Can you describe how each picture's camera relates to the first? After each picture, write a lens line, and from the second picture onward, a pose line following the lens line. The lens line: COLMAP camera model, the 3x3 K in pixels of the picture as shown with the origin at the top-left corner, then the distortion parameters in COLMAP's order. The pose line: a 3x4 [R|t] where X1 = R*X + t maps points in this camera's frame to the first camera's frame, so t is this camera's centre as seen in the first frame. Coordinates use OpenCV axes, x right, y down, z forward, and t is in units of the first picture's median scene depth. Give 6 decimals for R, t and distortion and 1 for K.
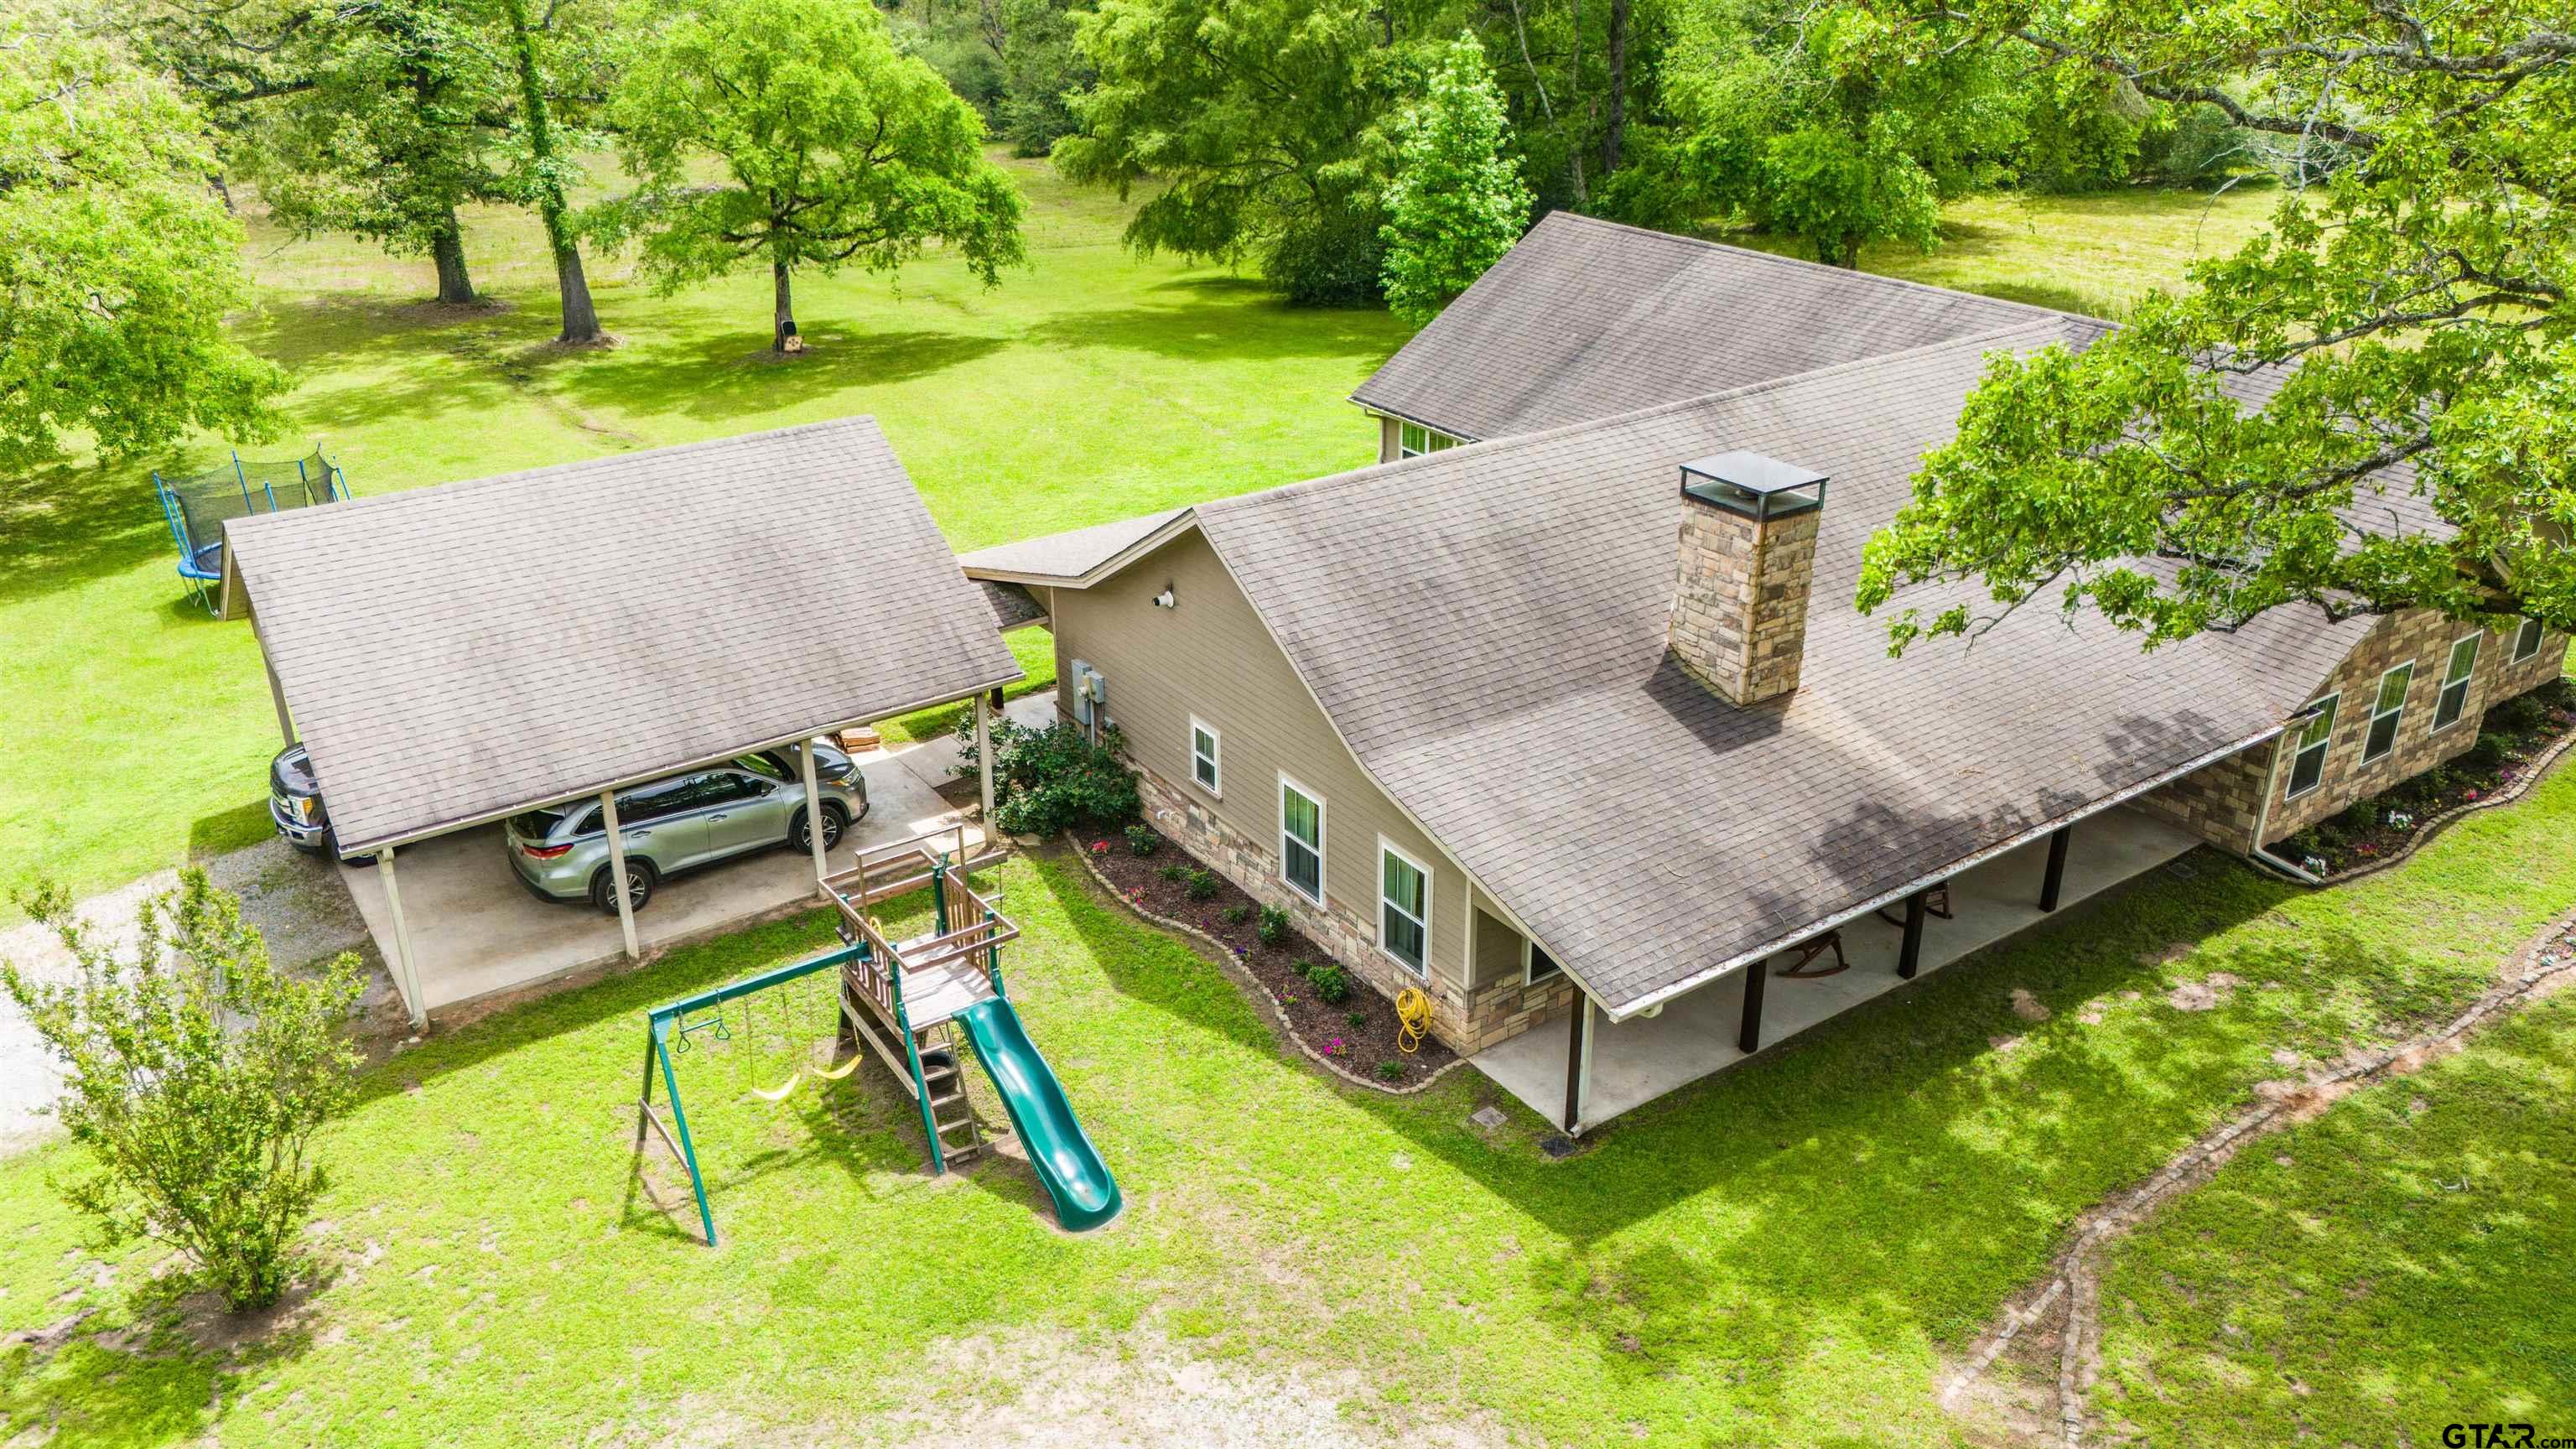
lens RADIAL K [[1878.2, 0, 1288.0], [0, 1878.2, 724.5], [0, 0, 1]] dist [0.068395, -0.054916]
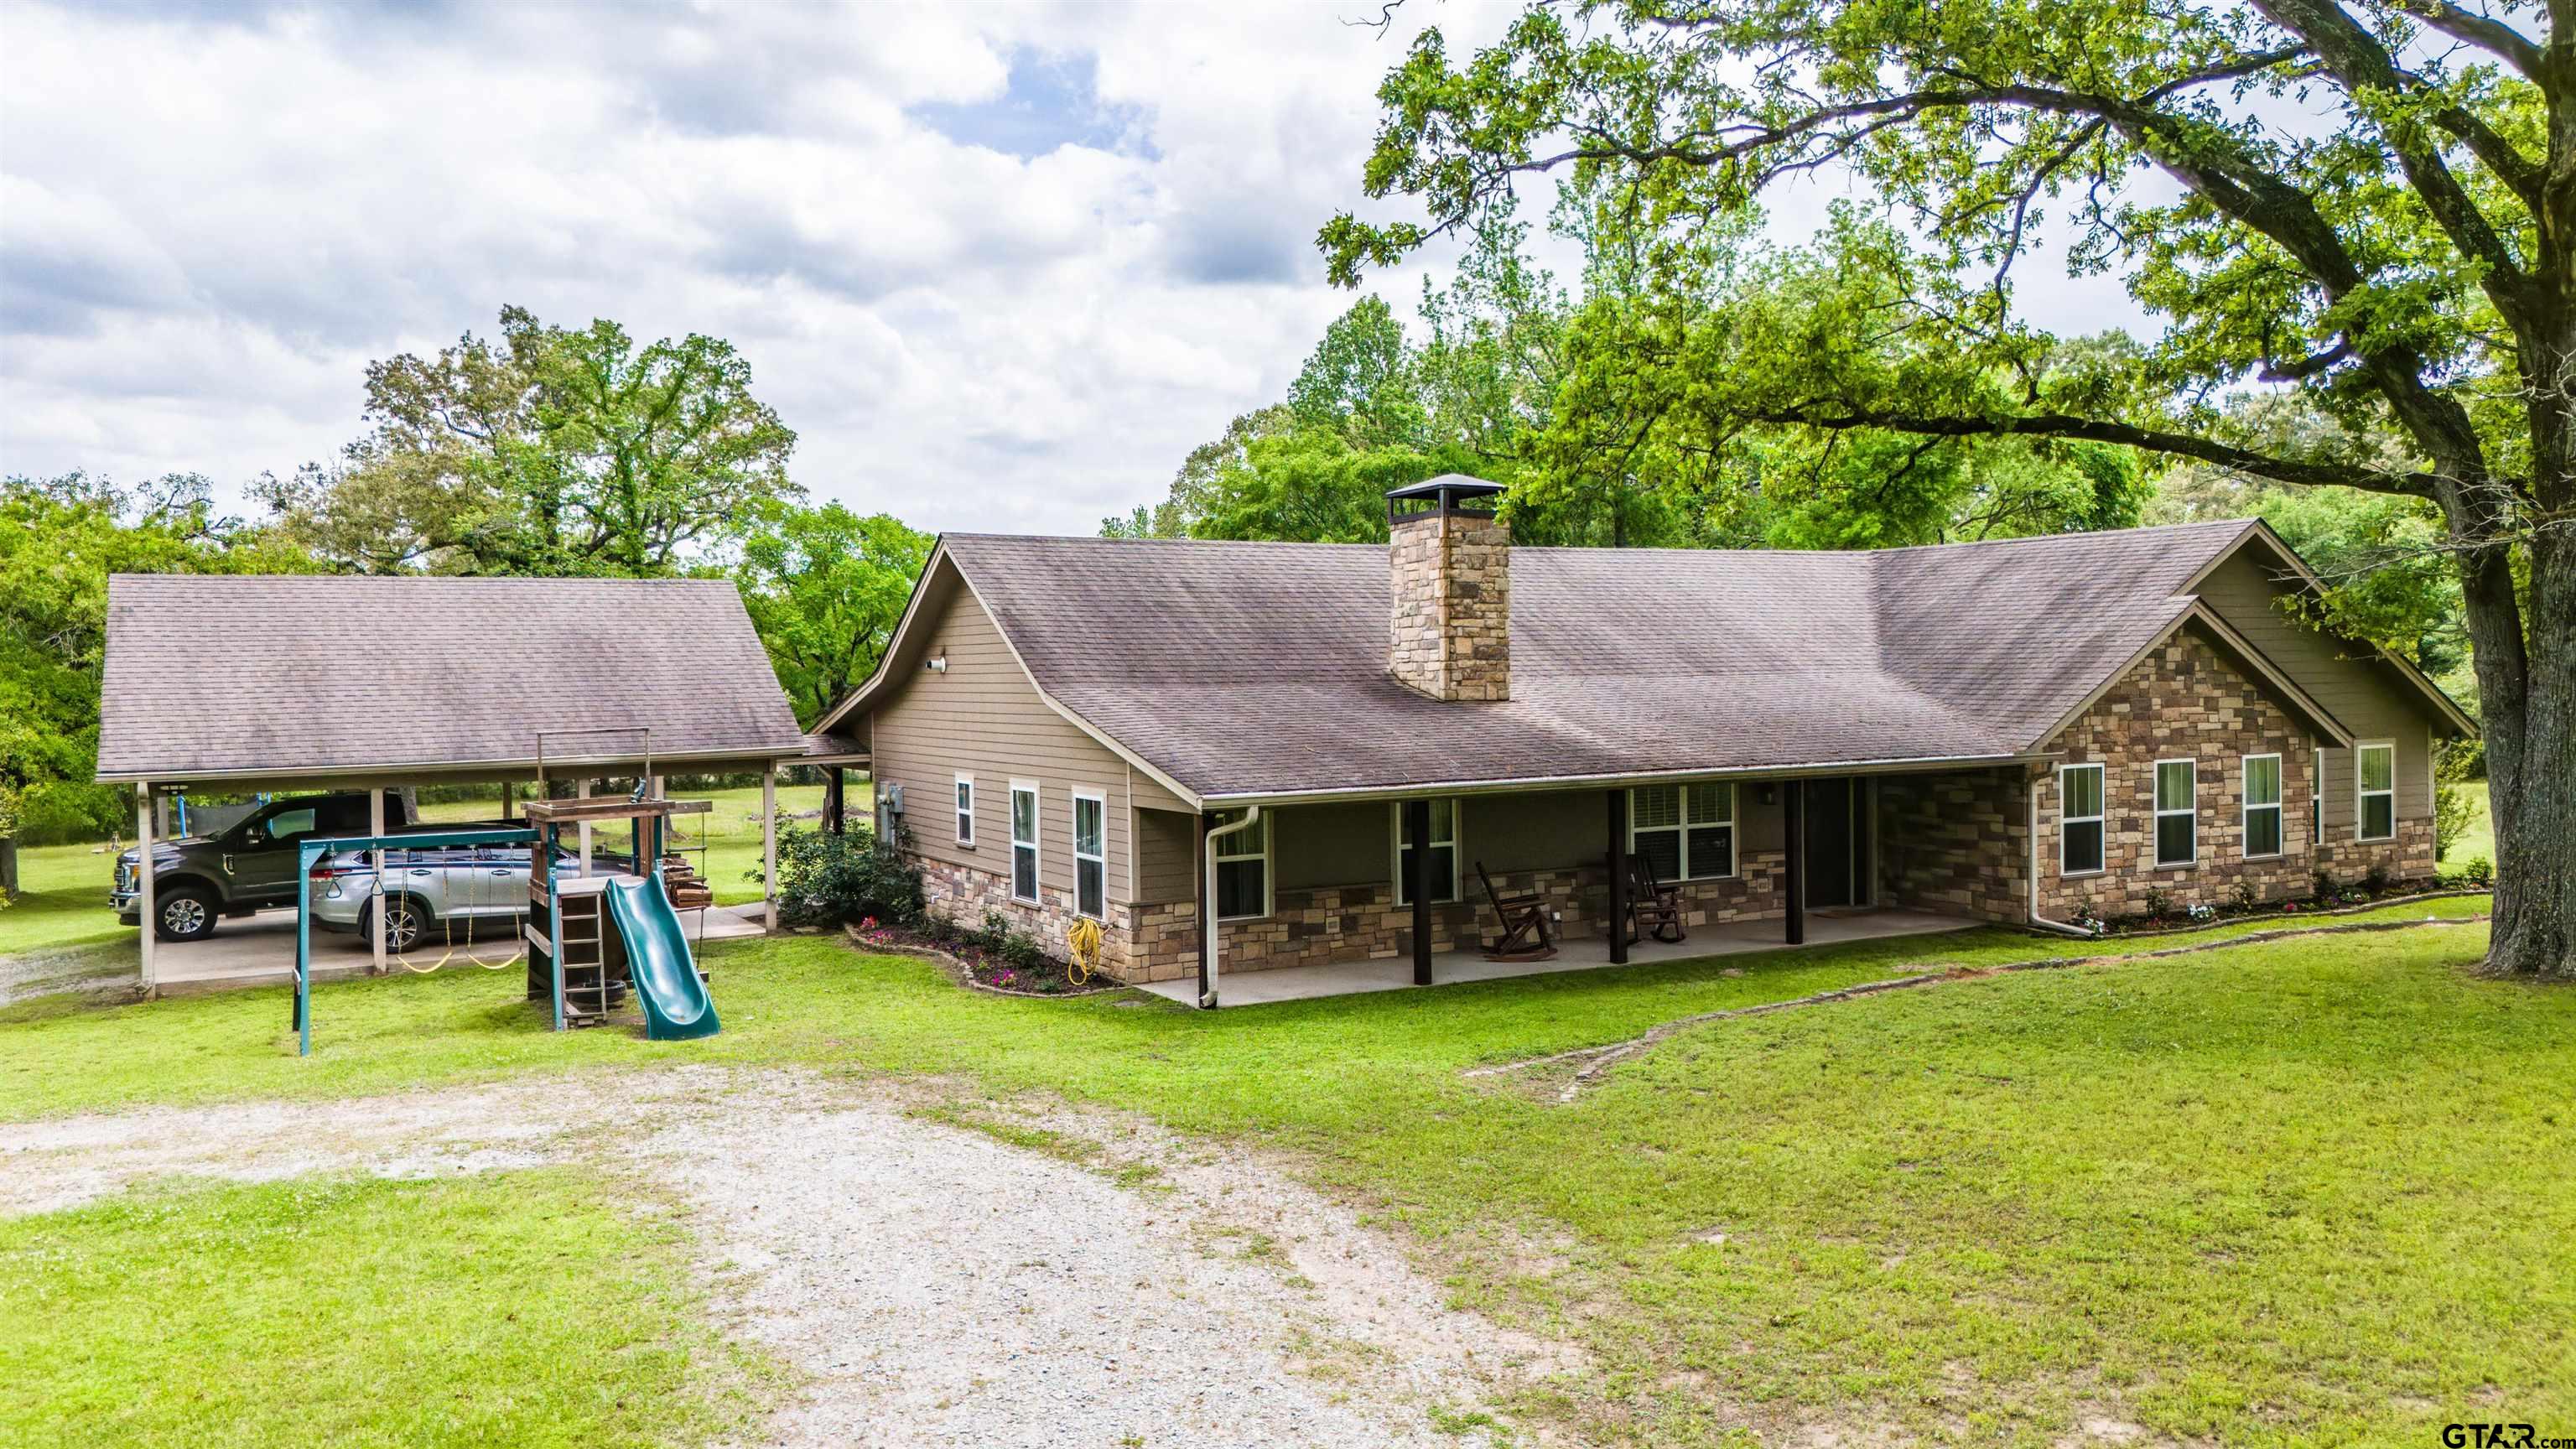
lens RADIAL K [[1874.9, 0, 1288.0], [0, 1874.9, 724.5], [0, 0, 1]] dist [0.121475, -0.203976]
pose [[0.995249, -0.005138, -0.097230, 0.254621], [-0.033212, 0.920800, -0.388619, 0.403571], [0.091526, 0.390001, 0.916254, 0.054645]]
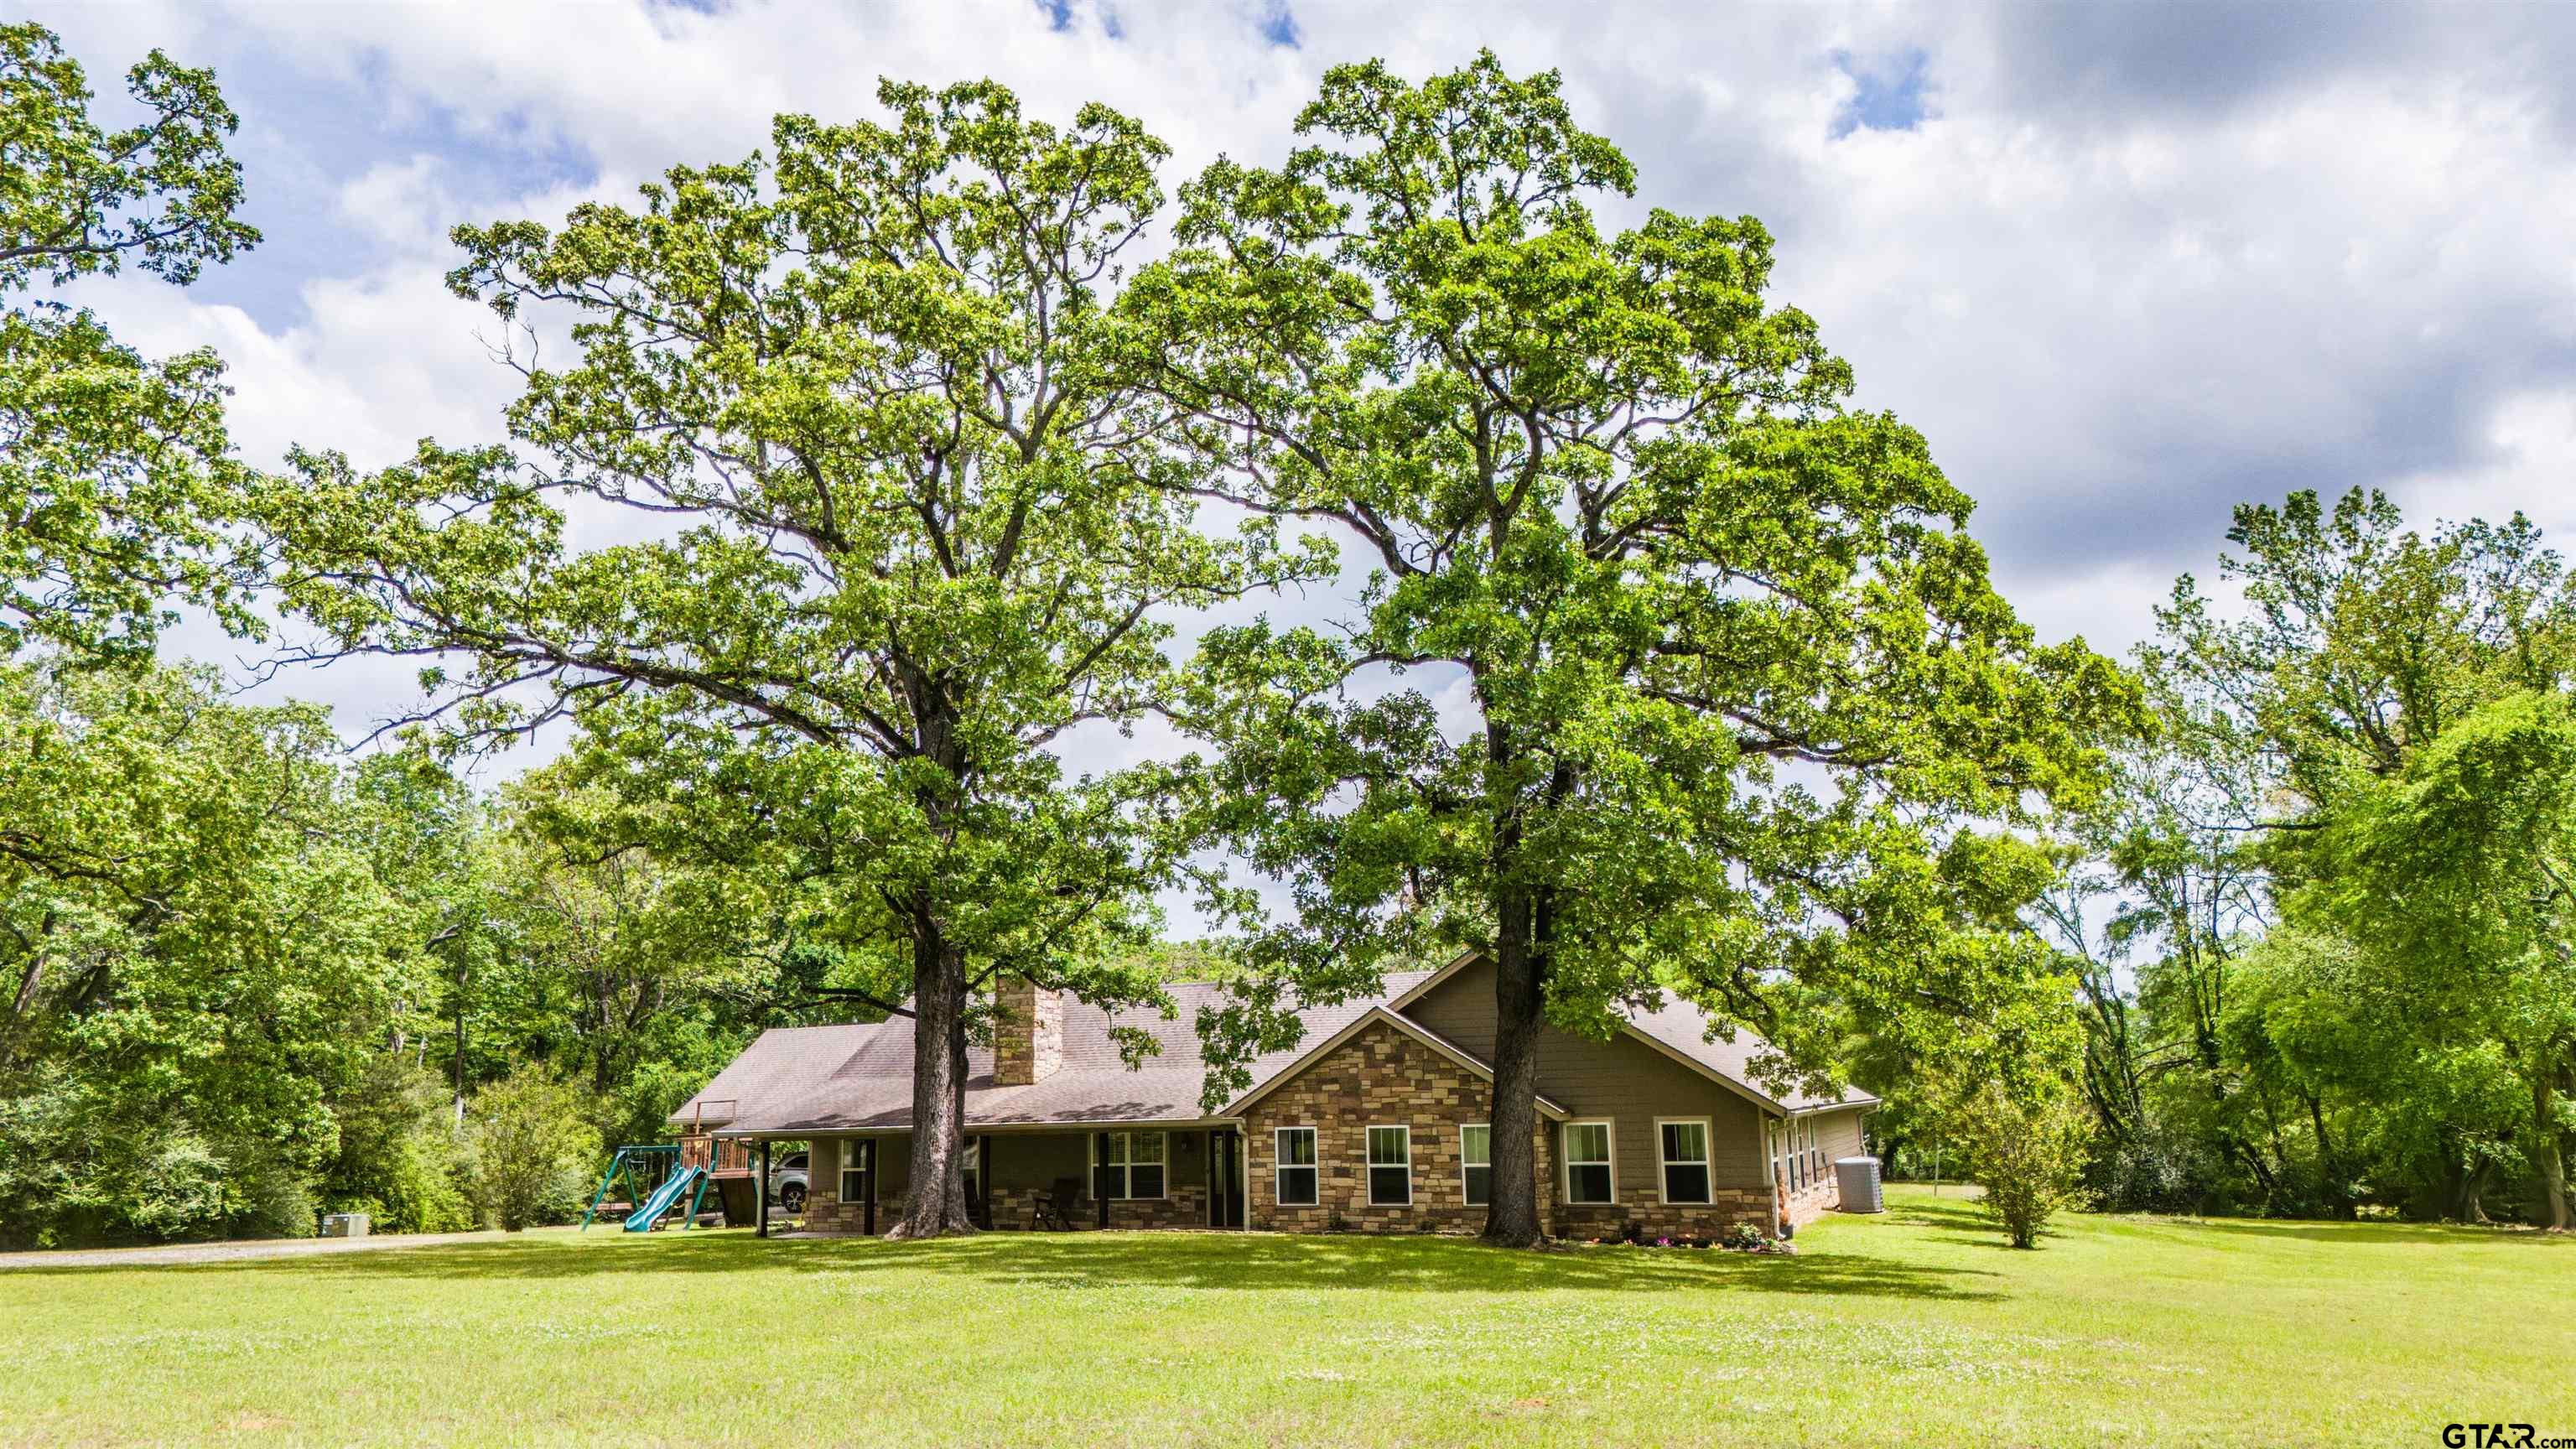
lens RADIAL K [[1874.9, 0, 1288.0], [0, 1874.9, 724.5], [0, 0, 1]] dist [0.121475, -0.203976]
pose [[0.563999, -0.164359, -0.809254, 1.936629], [-0.326654, 0.855653, -0.401440, 0.332181], [0.758421, 0.490758, 0.428899, 0.258687]]
